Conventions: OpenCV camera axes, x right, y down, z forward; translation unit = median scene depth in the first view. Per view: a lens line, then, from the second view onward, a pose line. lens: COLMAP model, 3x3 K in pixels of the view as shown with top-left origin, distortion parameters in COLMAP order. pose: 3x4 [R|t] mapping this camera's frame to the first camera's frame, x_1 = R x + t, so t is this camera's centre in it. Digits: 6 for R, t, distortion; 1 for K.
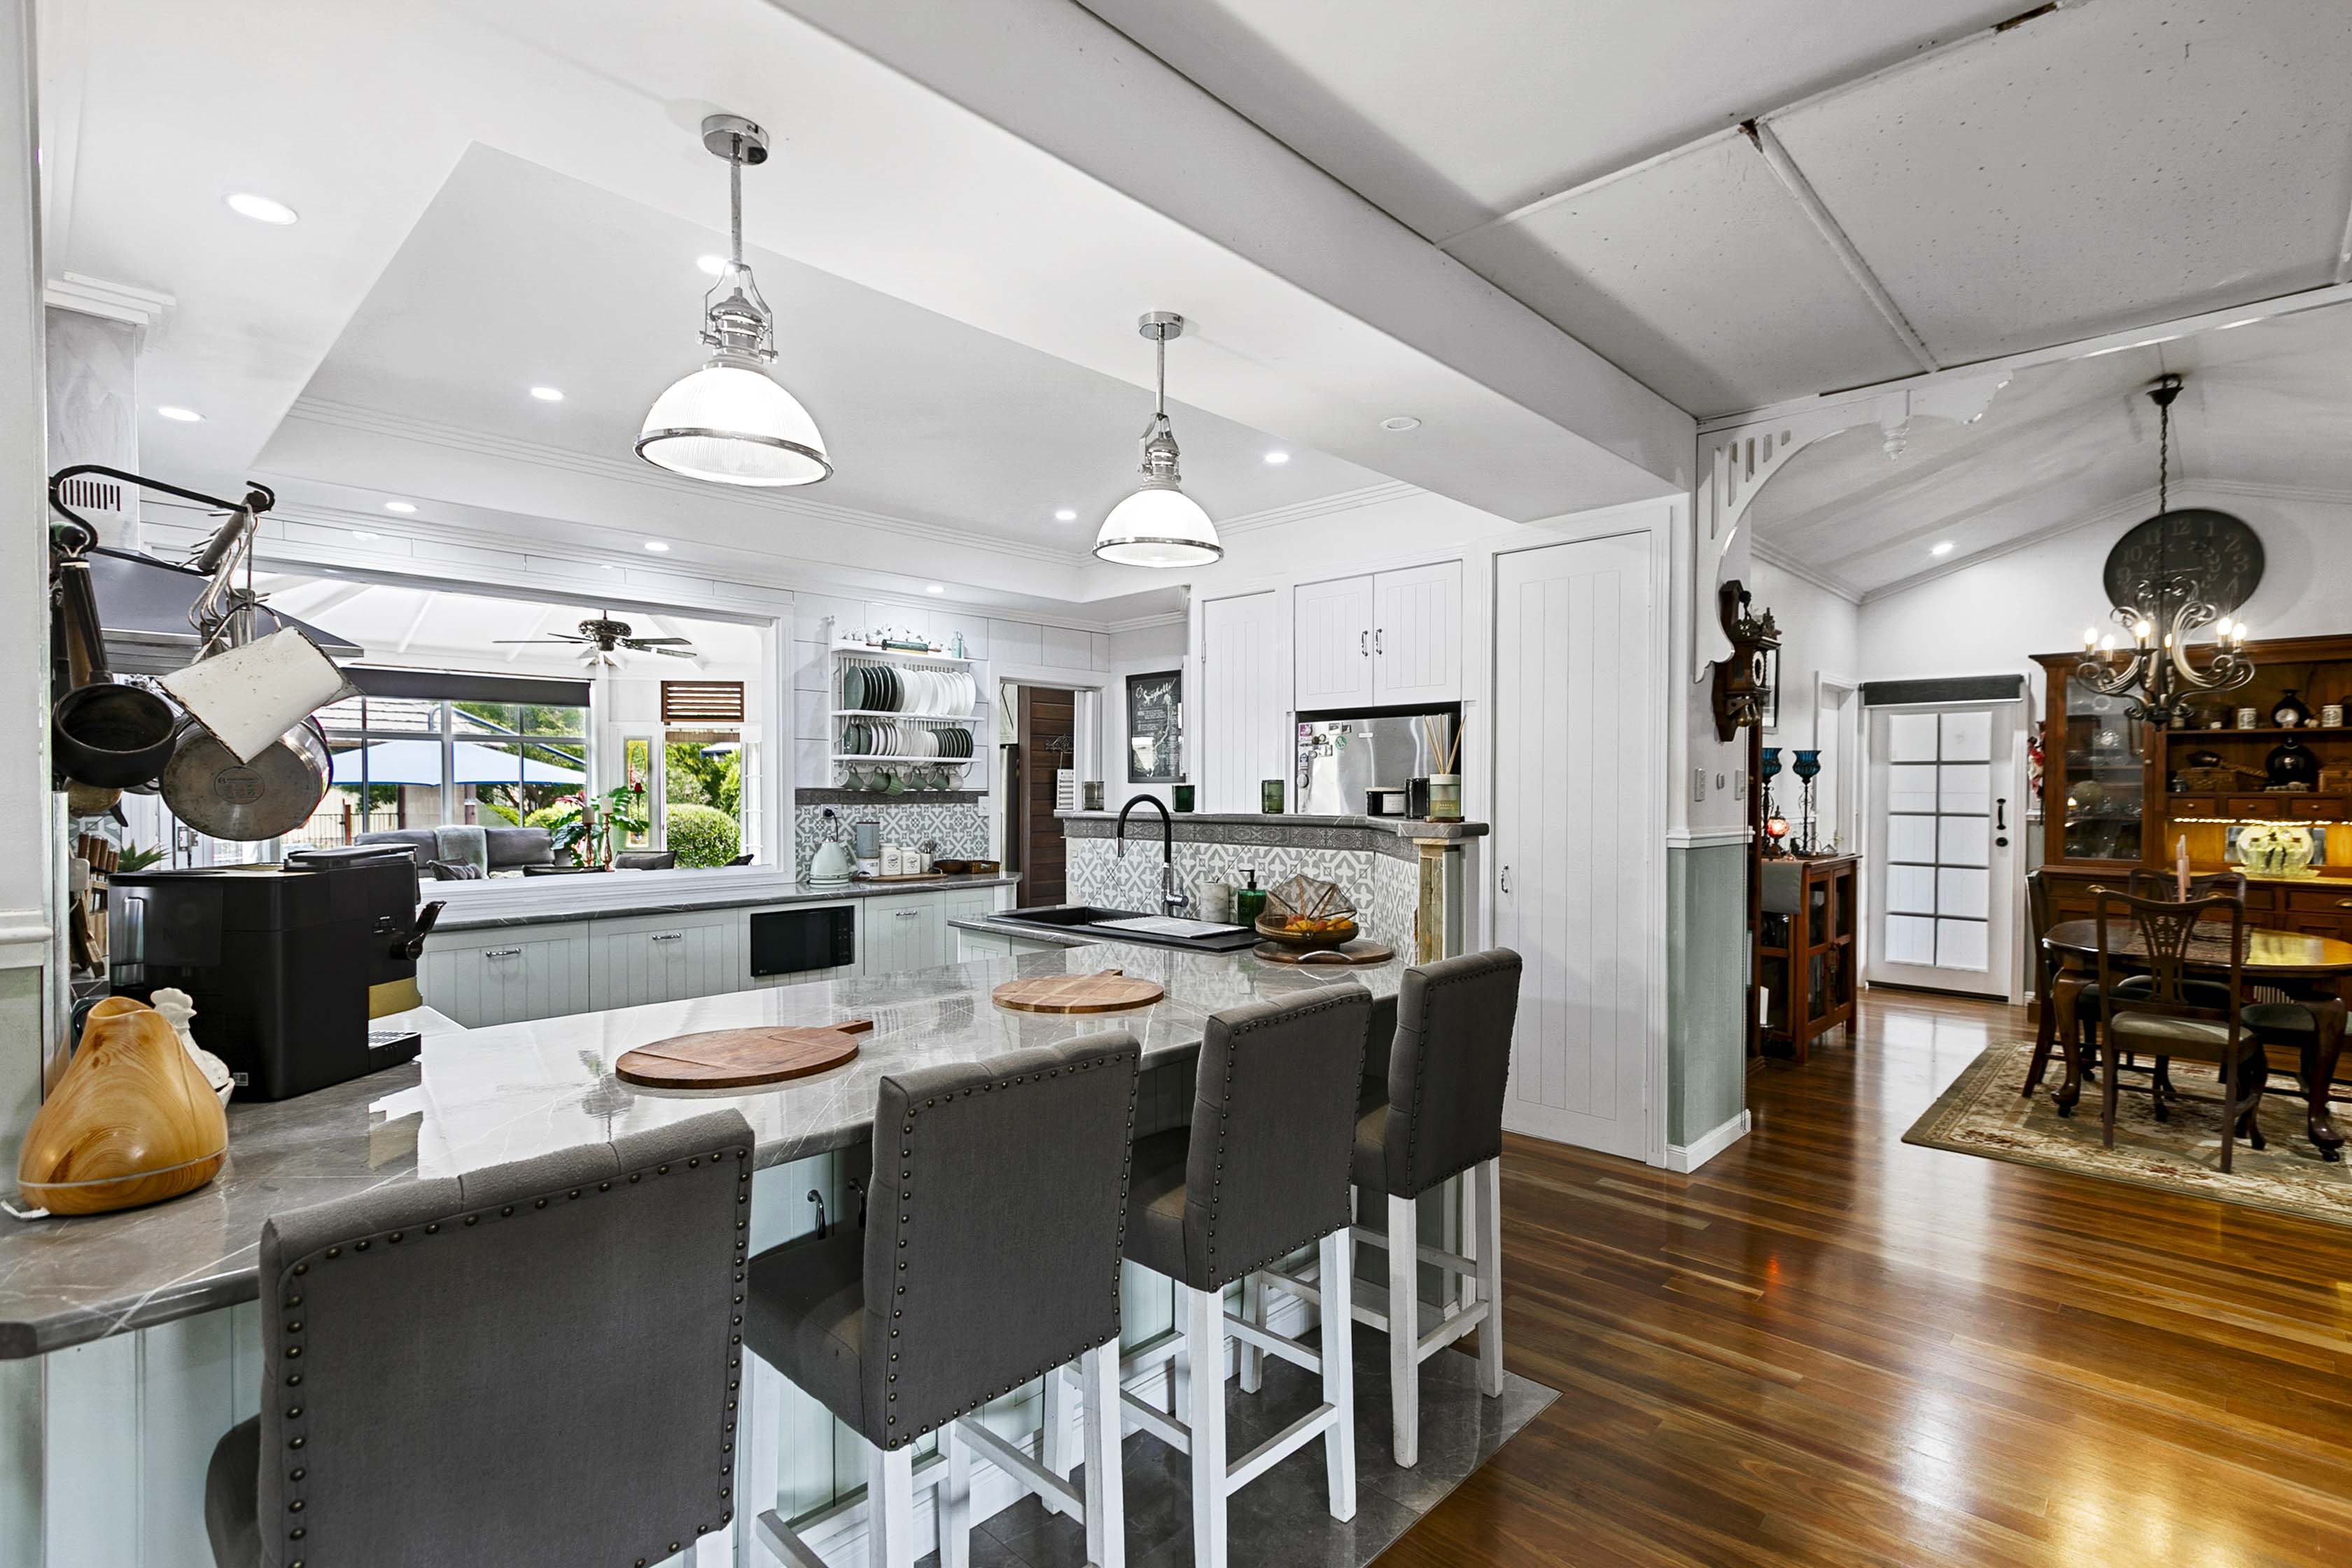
lens RADIAL K [[1076.3, 0, 1181.4], [0, 1076.3, 795.6], [0, 0, 1]] dist [0.004876, -0.000083]
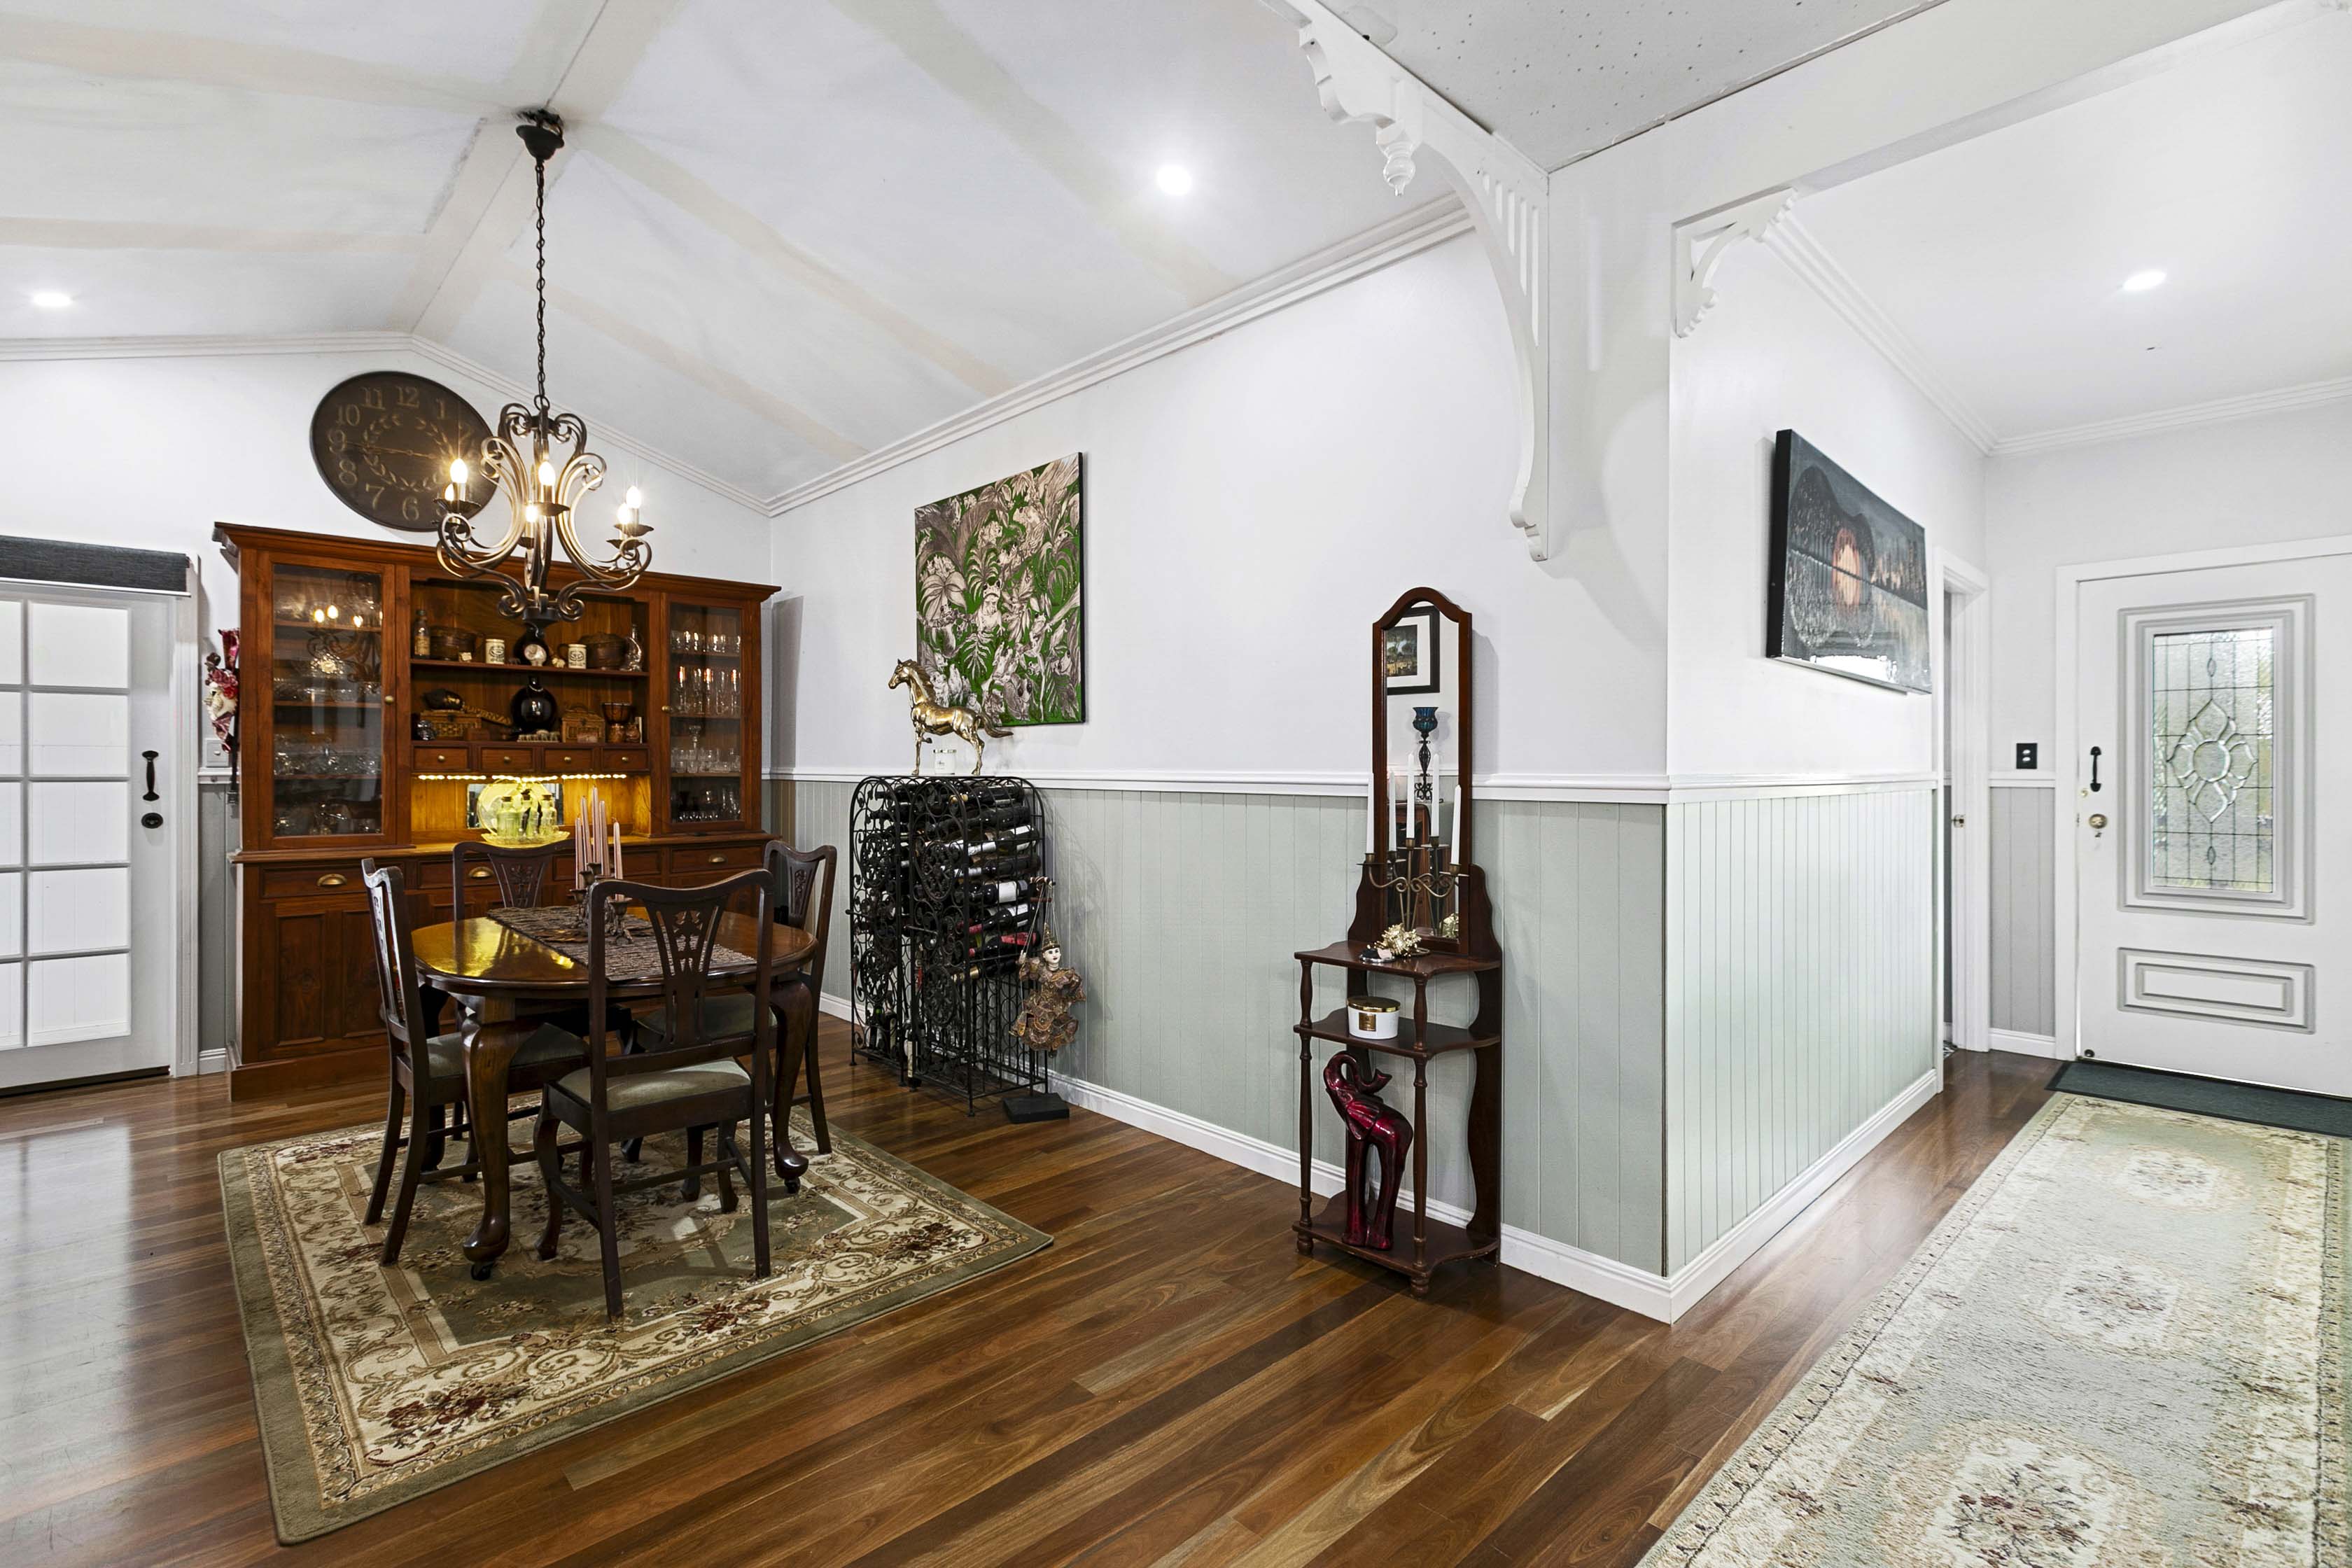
lens RADIAL K [[1076.3, 0, 1182.3], [0, 1076.3, 769.3], [0, 0, 1]] dist [0.004876, -0.000083]
pose [[0.042000, -0.005328, 0.999103, 0.185657], [0.011035, 0.999927, 0.004869, 0.018886], [-0.999057, 0.010821, 0.042056, 0.432519]]
